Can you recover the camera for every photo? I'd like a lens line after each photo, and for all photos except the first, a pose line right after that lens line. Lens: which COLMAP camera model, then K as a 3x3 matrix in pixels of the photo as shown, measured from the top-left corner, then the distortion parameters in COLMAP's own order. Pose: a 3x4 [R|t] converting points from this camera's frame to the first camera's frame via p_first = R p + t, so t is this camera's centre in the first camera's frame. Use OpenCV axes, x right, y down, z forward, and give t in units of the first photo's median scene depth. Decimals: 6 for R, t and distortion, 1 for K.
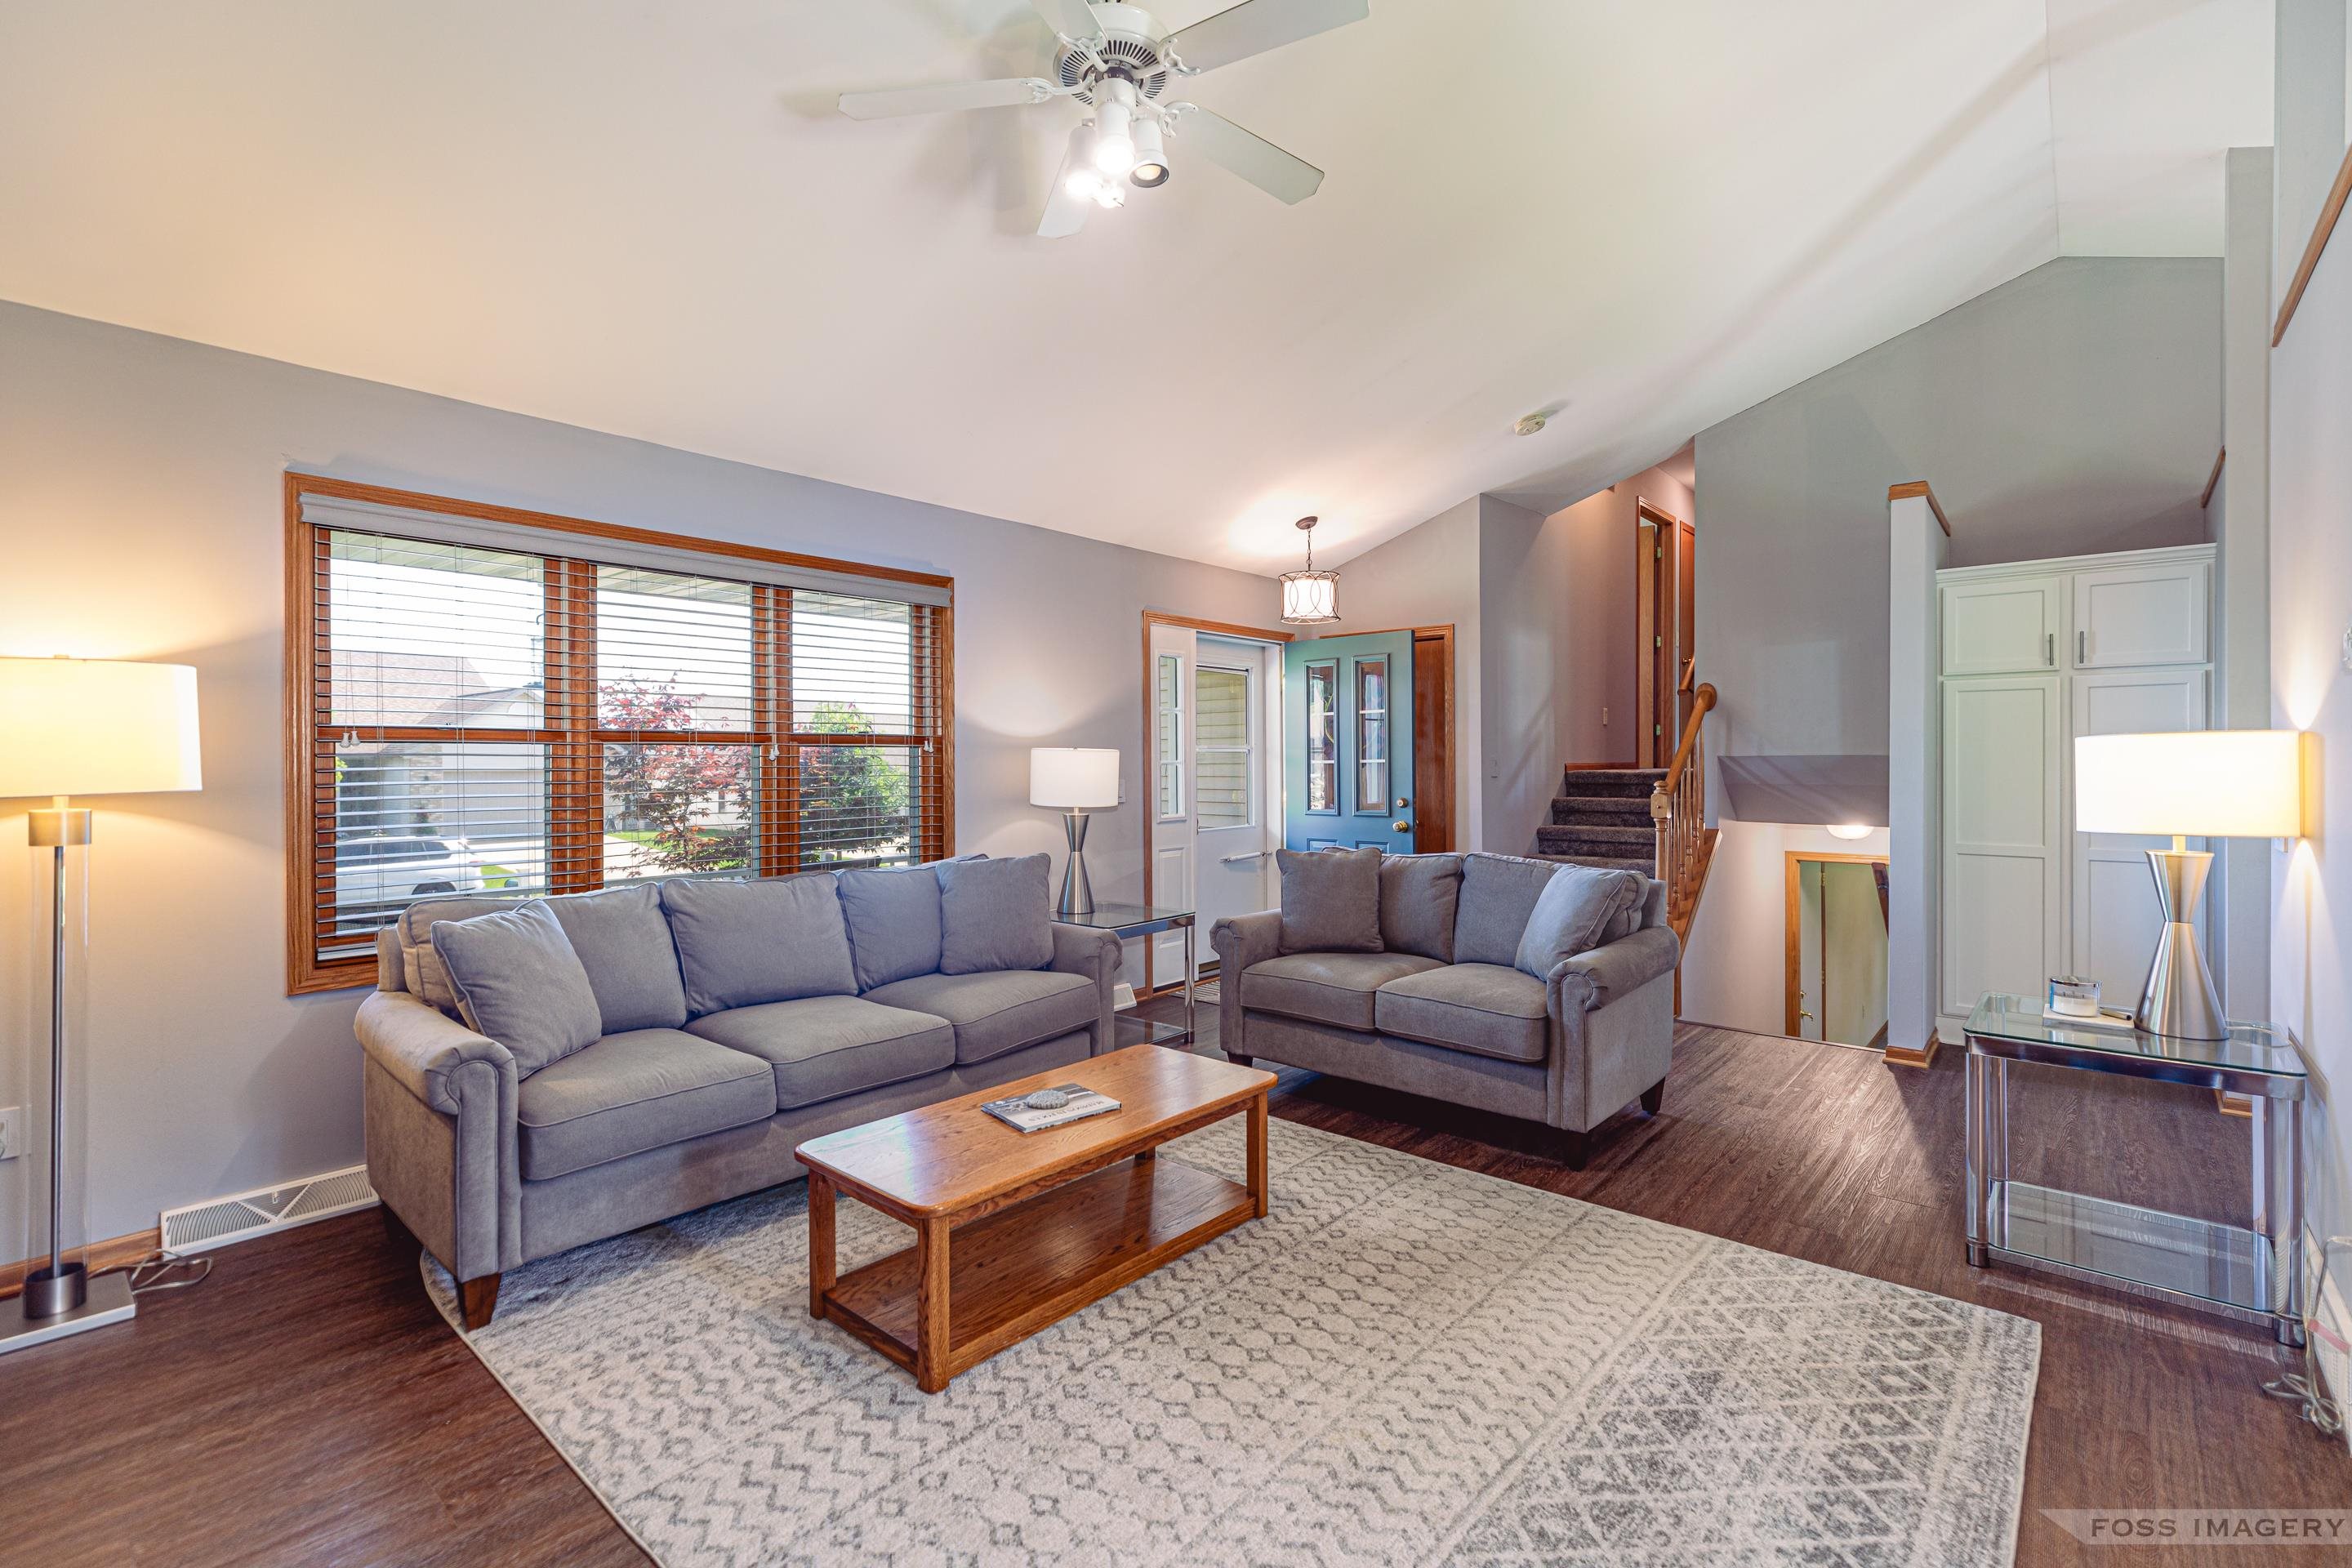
lens RADIAL K [[1088.6, 0, 1172.6], [0, 1088.6, 771.6], [0, 0, 1]] dist [0.006474, -0.000628]
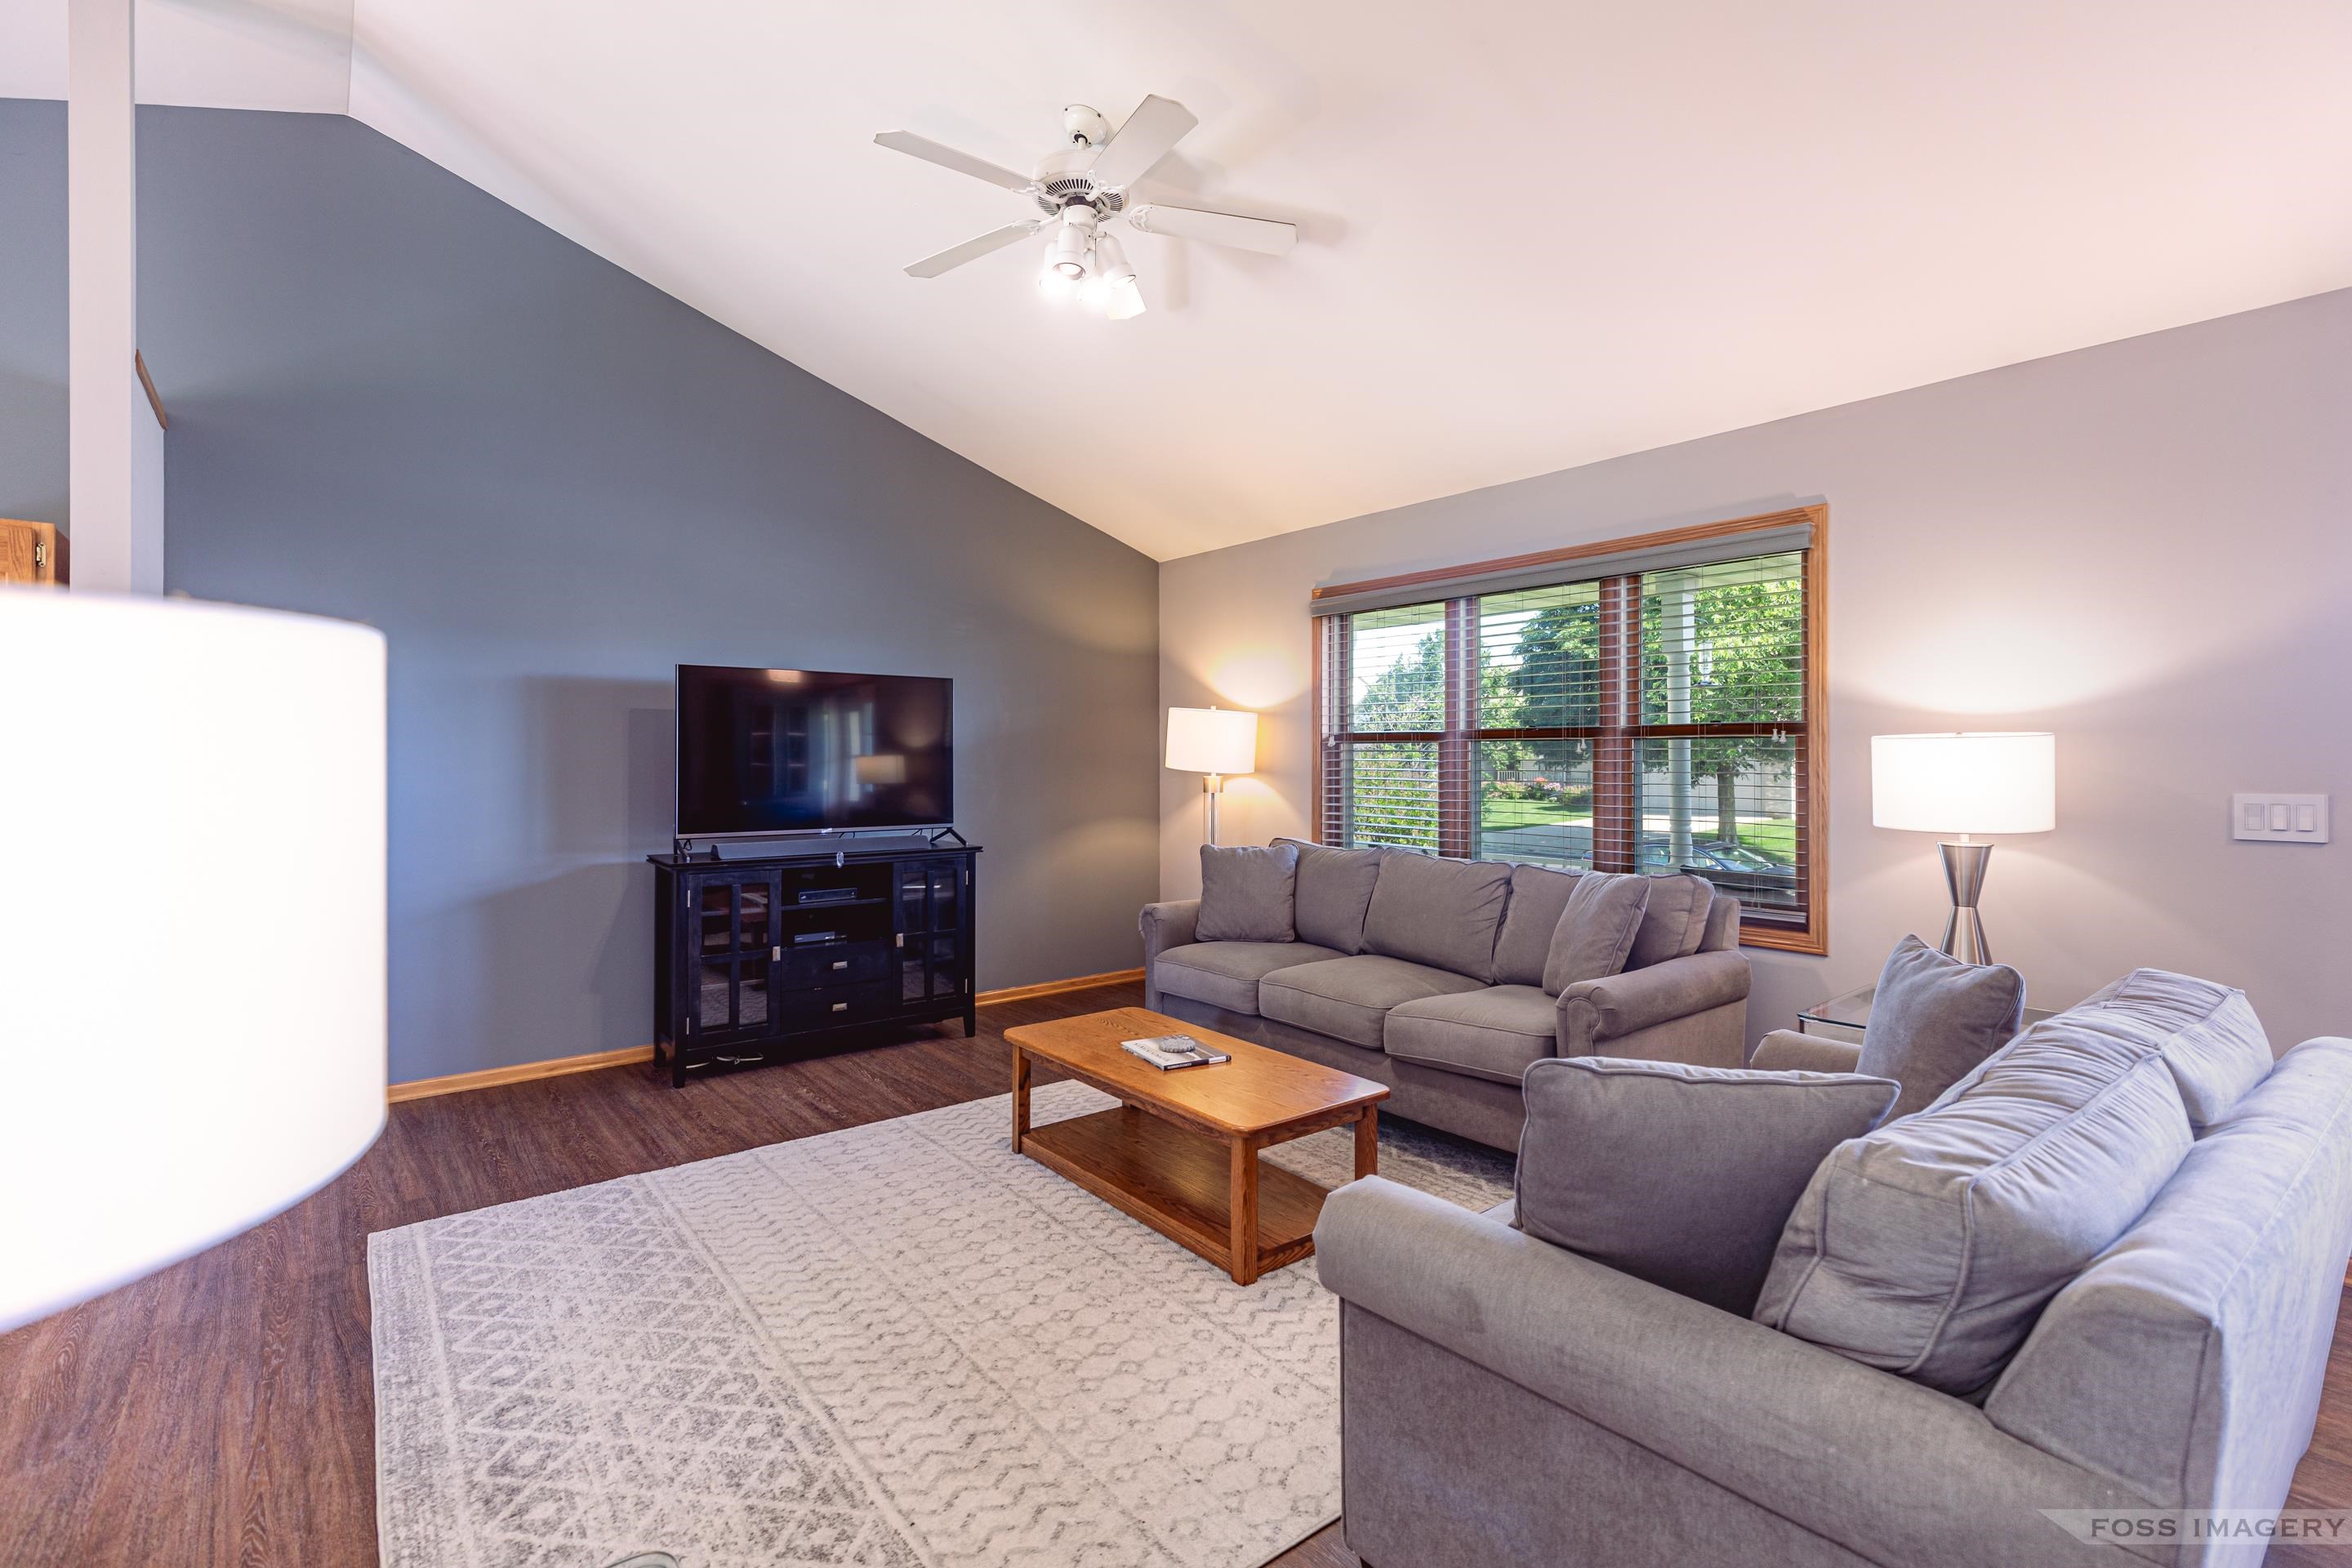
lens RADIAL K [[1088.6, 0, 1182.8], [0, 1088.6, 769.2], [0, 0, 1]] dist [0.006474, -0.000628]
pose [[-0.190418, 0.018295, -0.981533, 1.130240], [-0.009169, 0.999750, 0.020414, -0.023194], [0.981660, 0.012887, -0.190202, 1.344582]]
